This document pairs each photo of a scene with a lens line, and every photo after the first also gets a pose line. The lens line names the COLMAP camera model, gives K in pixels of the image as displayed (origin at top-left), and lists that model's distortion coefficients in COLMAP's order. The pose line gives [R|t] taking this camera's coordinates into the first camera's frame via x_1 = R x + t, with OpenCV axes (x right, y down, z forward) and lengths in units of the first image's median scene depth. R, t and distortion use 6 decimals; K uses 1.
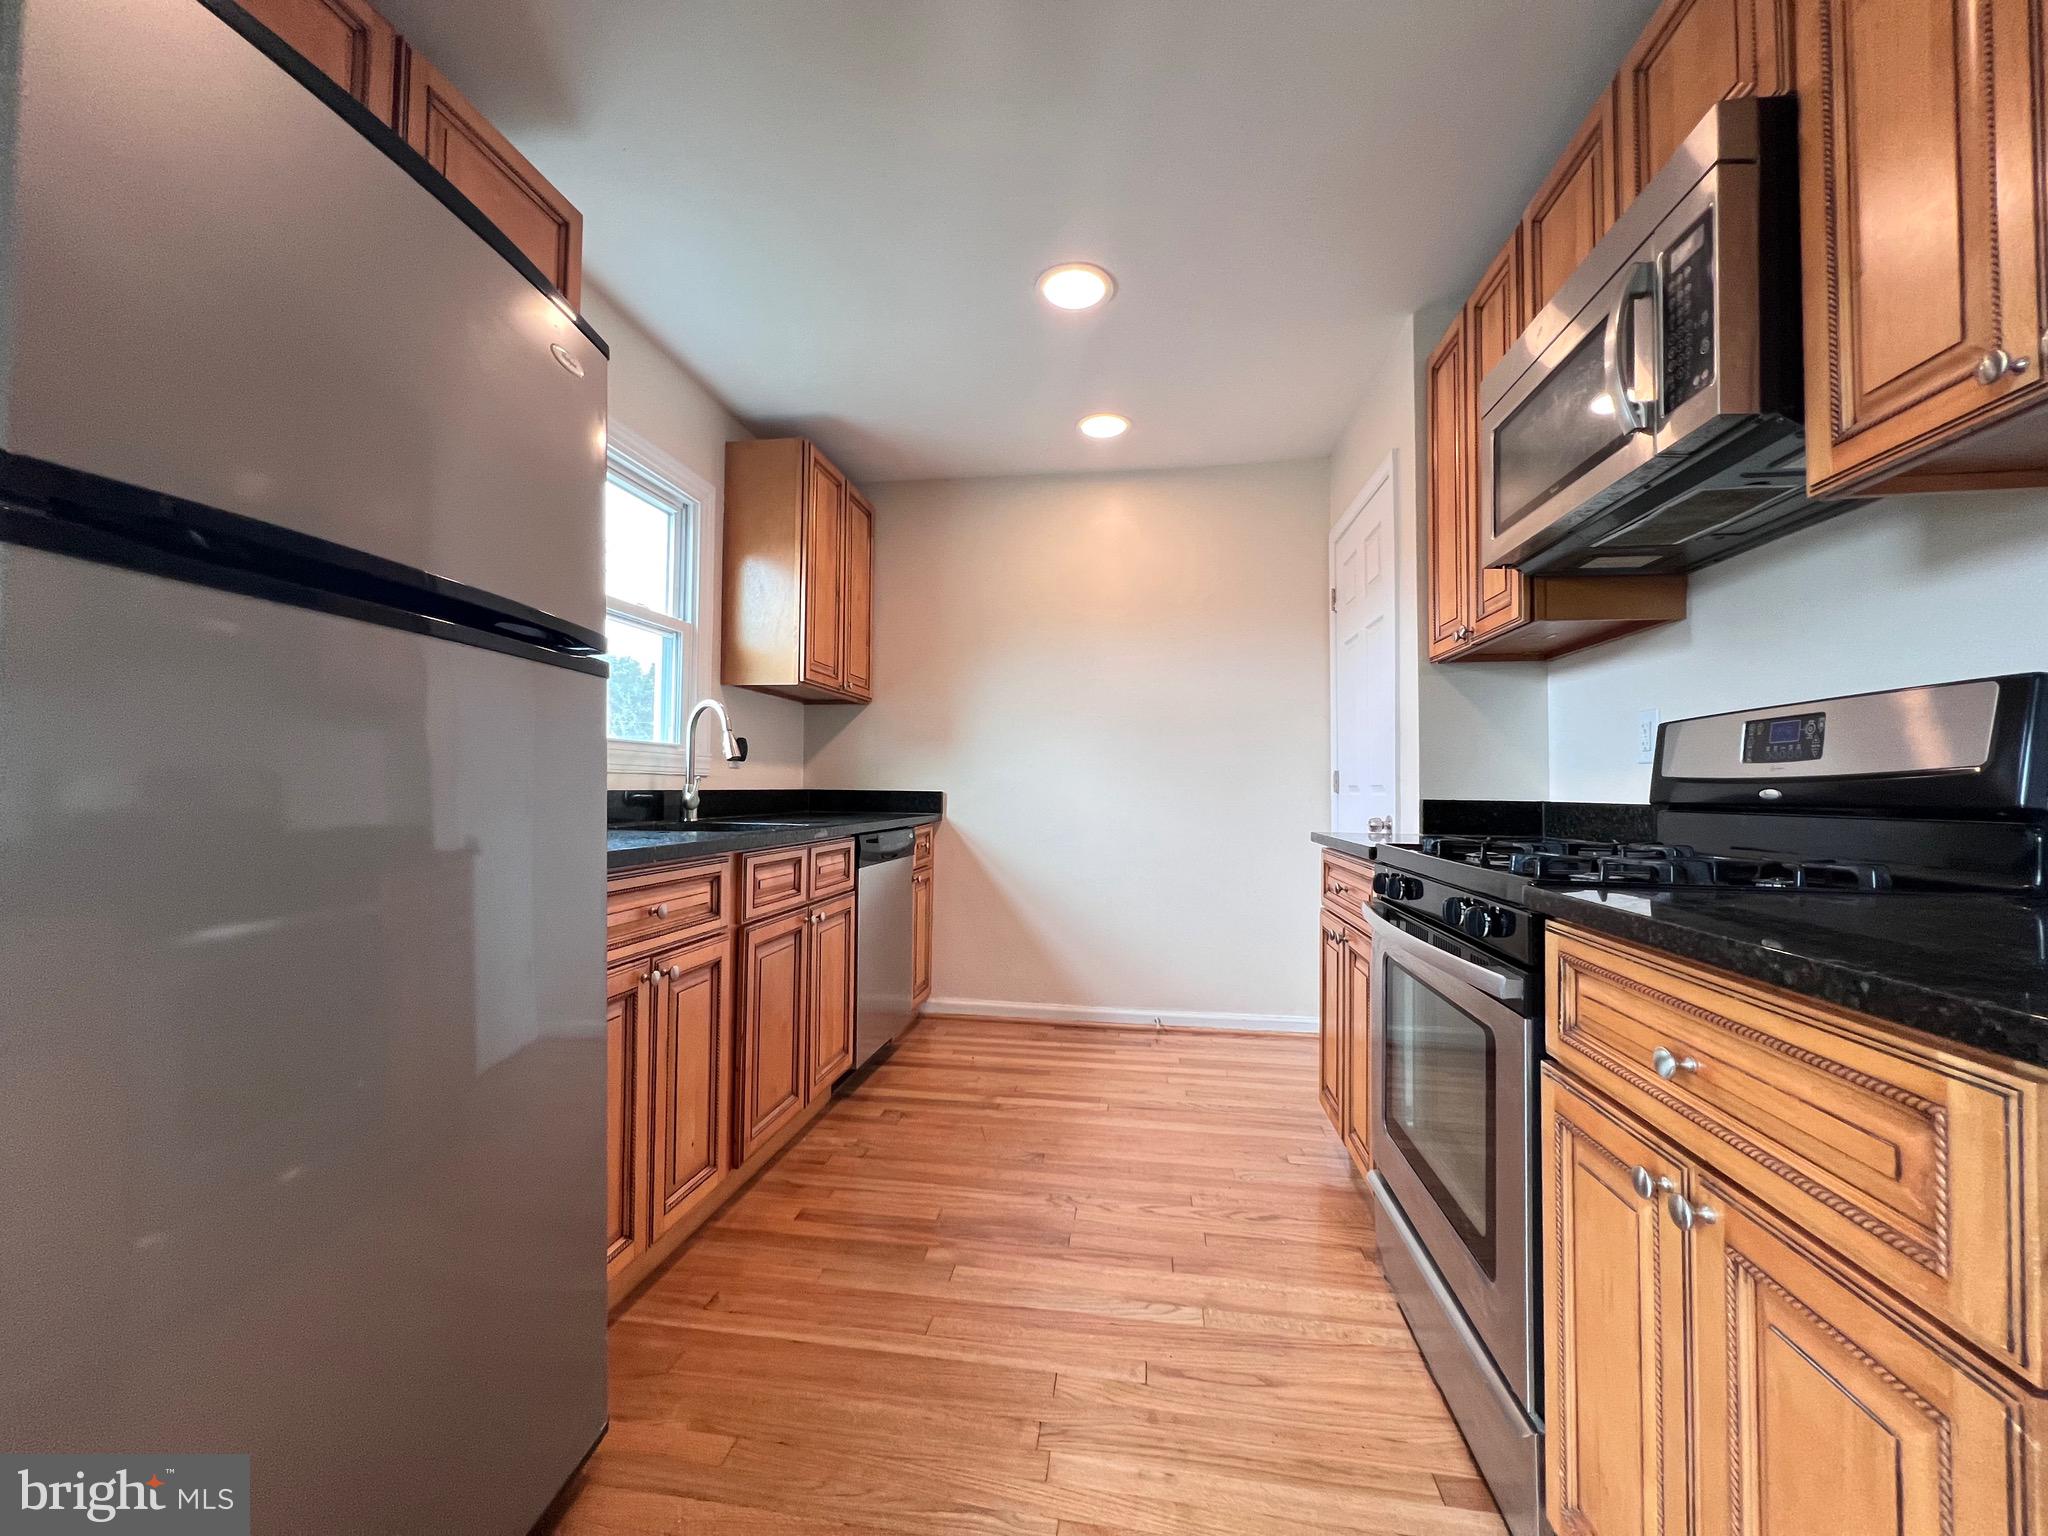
lens RADIAL K [[822.0, 0, 1028.1], [0, 822.0, 769.0], [0, 0, 1]] dist [0.000533, -0.000078]
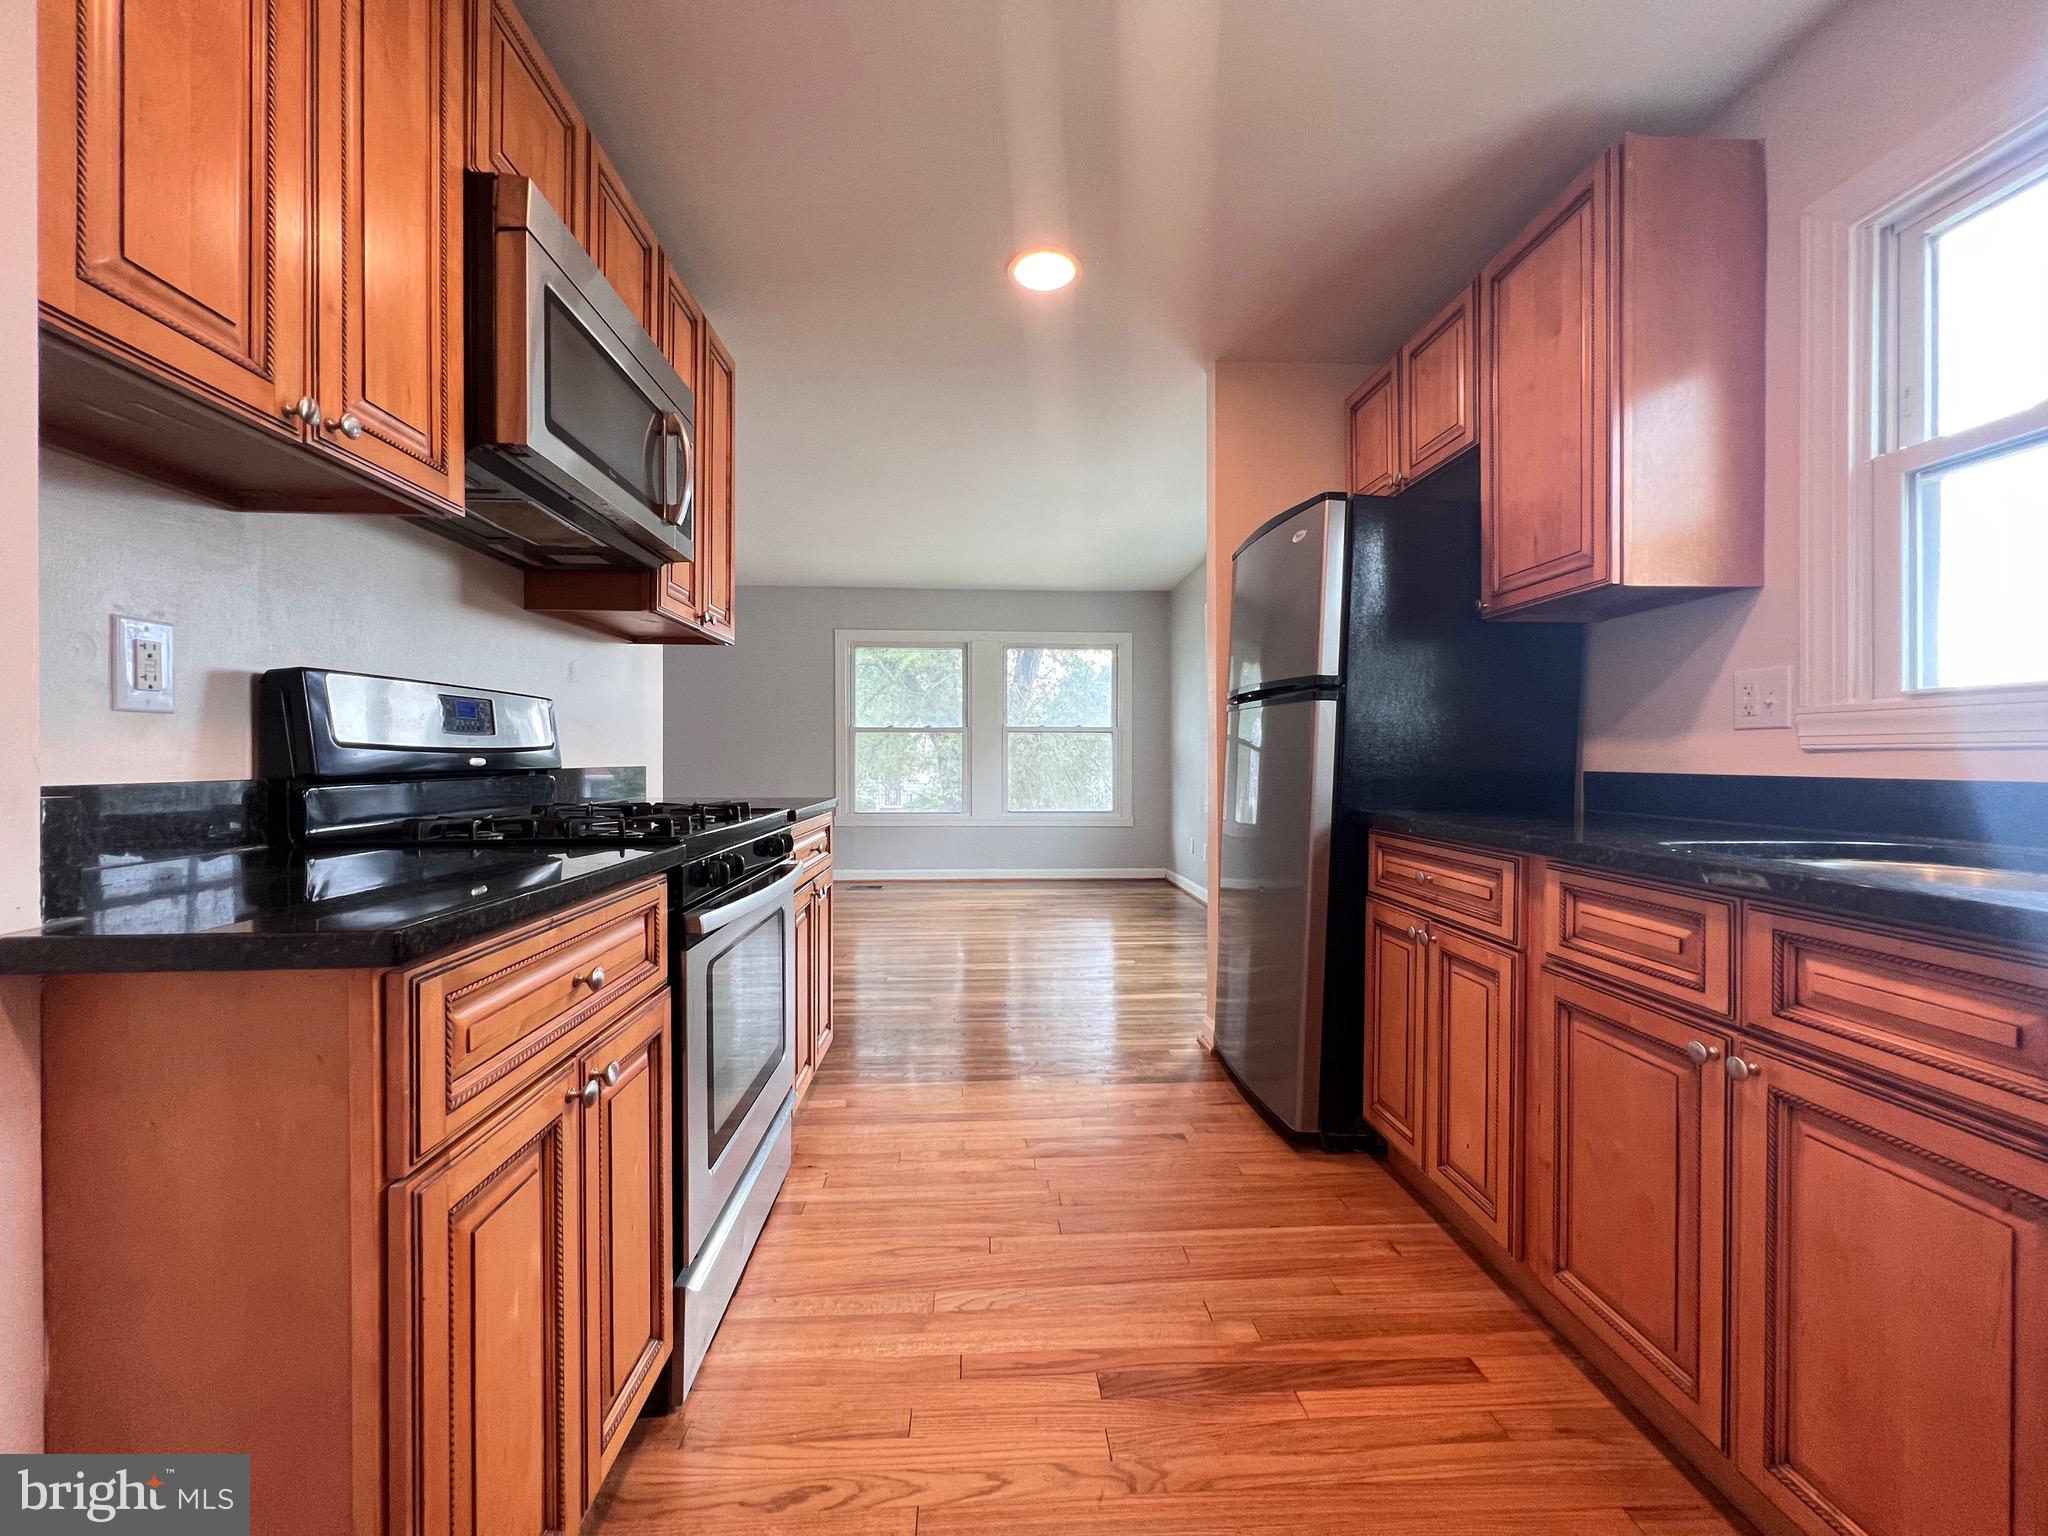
lens RADIAL K [[822.0, 0, 1026.0], [0, 822.0, 761.8], [0, 0, 1]] dist [0.000533, -0.000078]
pose [[-0.978140, -0.015116, -0.207397, 0.302639], [-0.010275, 0.999649, -0.024400, 0.043031], [0.207693, -0.021736, -0.977952, 1.892924]]
